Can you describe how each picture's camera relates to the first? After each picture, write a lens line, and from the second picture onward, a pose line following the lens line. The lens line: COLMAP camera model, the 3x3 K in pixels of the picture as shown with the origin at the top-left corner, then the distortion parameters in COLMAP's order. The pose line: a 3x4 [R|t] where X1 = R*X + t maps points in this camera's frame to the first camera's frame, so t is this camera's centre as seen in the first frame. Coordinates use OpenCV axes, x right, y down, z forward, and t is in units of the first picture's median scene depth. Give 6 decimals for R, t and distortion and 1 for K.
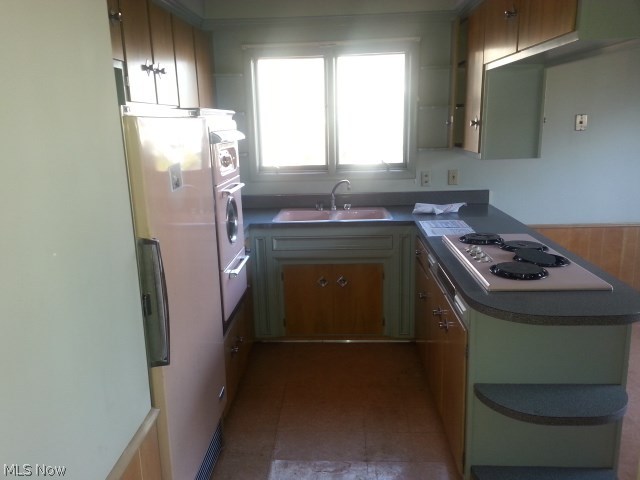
lens RADIAL K [[513.2, 0, 320.2], [0, 513.2, 243.3], [0, 0, 1]] dist [0.039744, -0.043597]
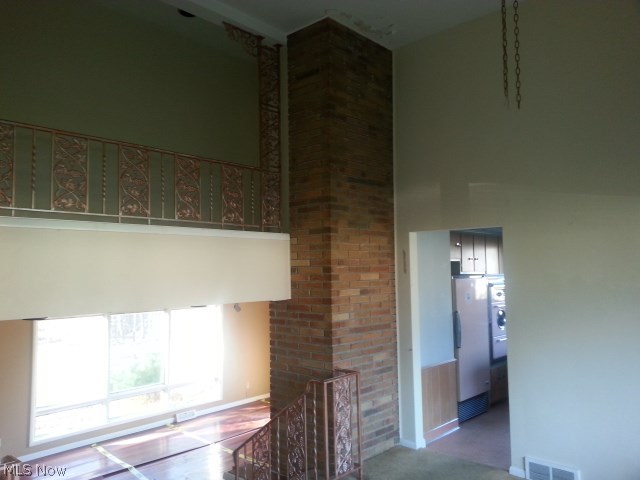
lens RADIAL K [[513.2, 0, 314.2], [0, 513.2, 218.1], [0, 0, 1]] dist [0.039744, -0.043597]
pose [[0.762530, -0.049409, -0.645063, 0.396944], [-0.155559, 0.953824, -0.256946, 0.139604], [0.627972, 0.296274, 0.719634, -0.762670]]
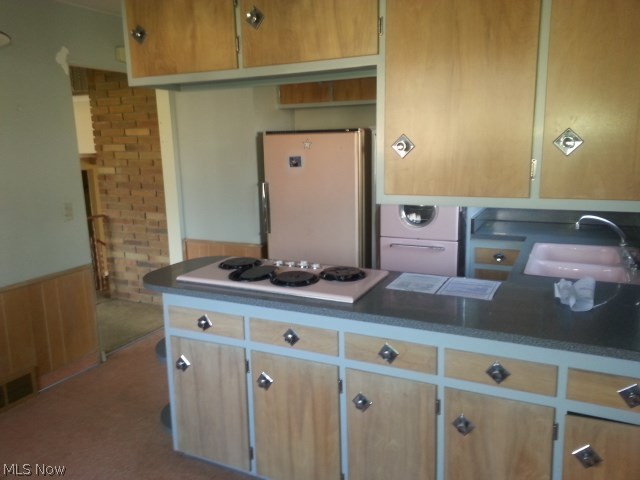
lens RADIAL K [[513.2, 0, 320.3], [0, 513.2, 238.5], [0, 0, 1]] dist [0.039744, -0.043597]
pose [[-0.372783, 0.203812, -0.905259, 0.596298], [-0.186727, 0.939146, 0.288335, -0.165000], [0.908937, 0.276522, -0.312041, 0.651776]]
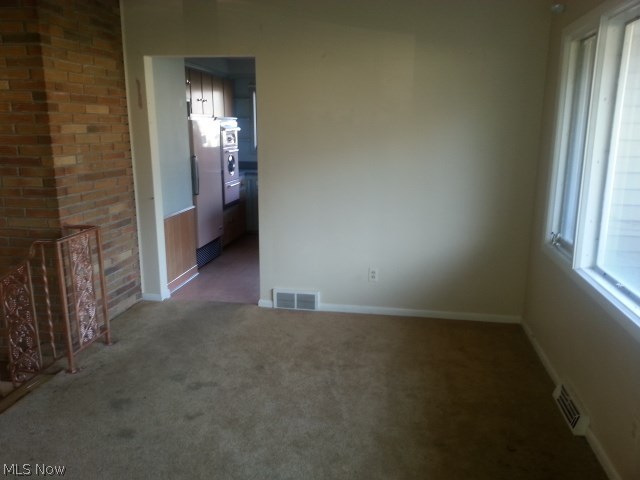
lens RADIAL K [[513.2, 0, 319.3], [0, 513.2, 241.5], [0, 0, 1]] dist [0.039744, -0.043597]
pose [[0.993207, 0.050673, -0.104751, 0.262676], [-0.051658, 0.998642, -0.006706, 0.161452], [0.104269, 0.012072, 0.994476, -0.689946]]
